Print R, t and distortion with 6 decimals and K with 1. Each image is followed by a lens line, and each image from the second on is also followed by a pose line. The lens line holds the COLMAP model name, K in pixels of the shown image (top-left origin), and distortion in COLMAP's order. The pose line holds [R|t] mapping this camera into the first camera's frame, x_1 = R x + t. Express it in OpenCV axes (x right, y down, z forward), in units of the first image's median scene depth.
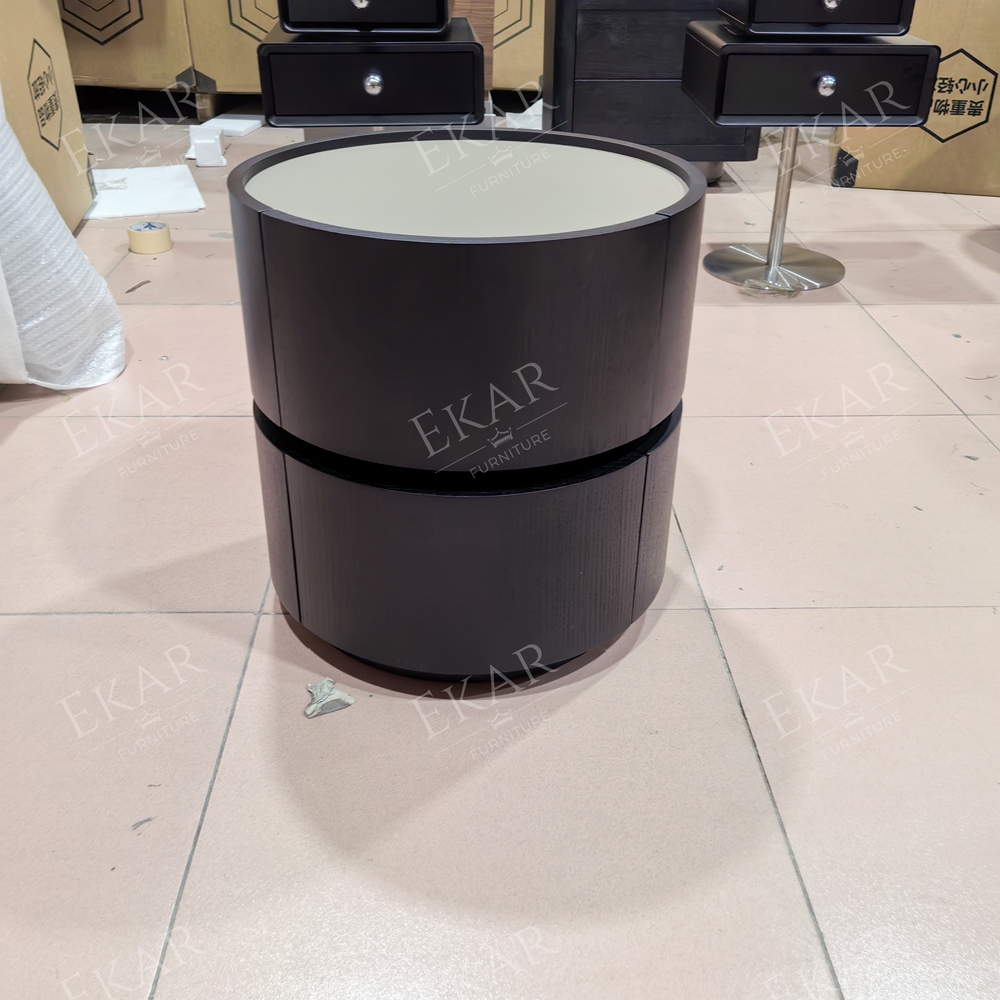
lens RADIAL K [[1043.0, 0, 500.1], [0, 1043.0, 506.9], [0, 0, 1]] dist [0.071308, -0.100510]
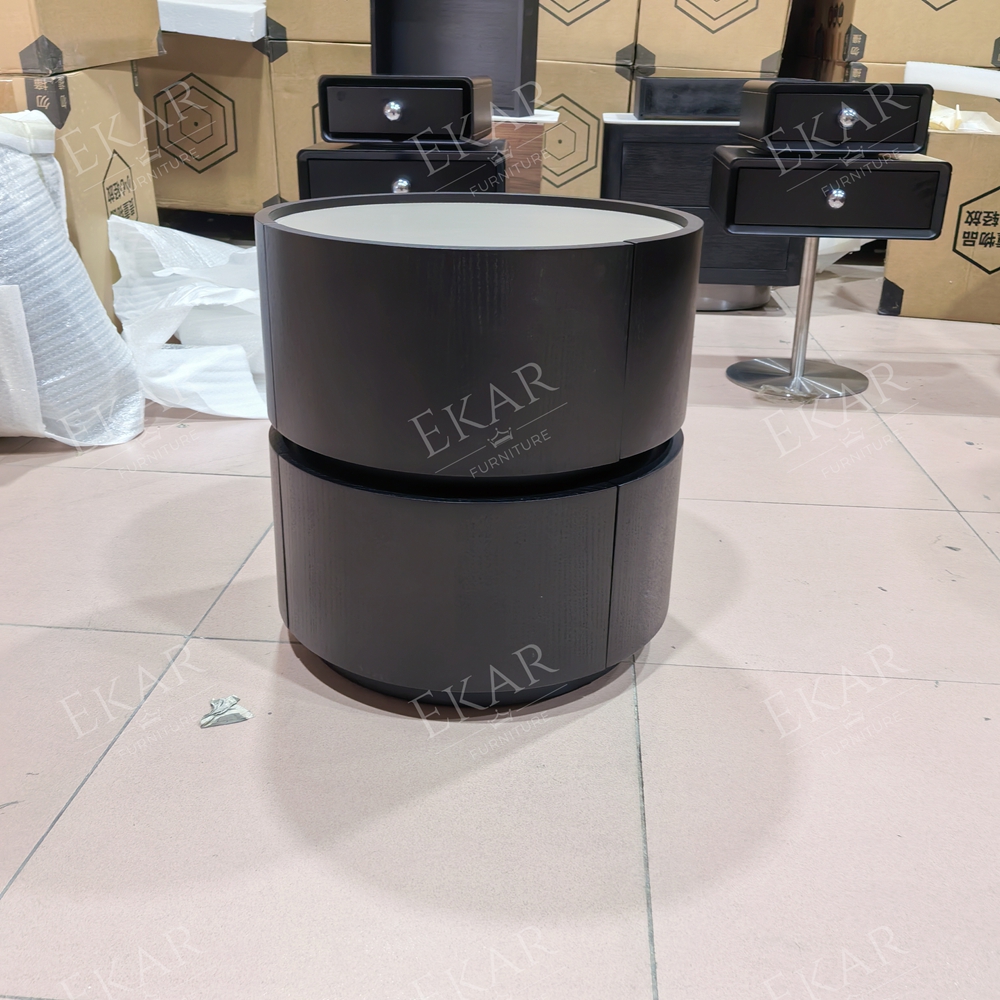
lens RADIAL K [[1043.0, 0, 500.1], [0, 1043.0, 506.9], [0, 0, 1]] dist [0.071308, -0.100510]
pose [[0.993632, 0.049538, -0.101201, 0.105830], [-0.063231, 0.988560, -0.136932, 0.060930], [0.093260, 0.142459, 0.985397, 0.000947]]
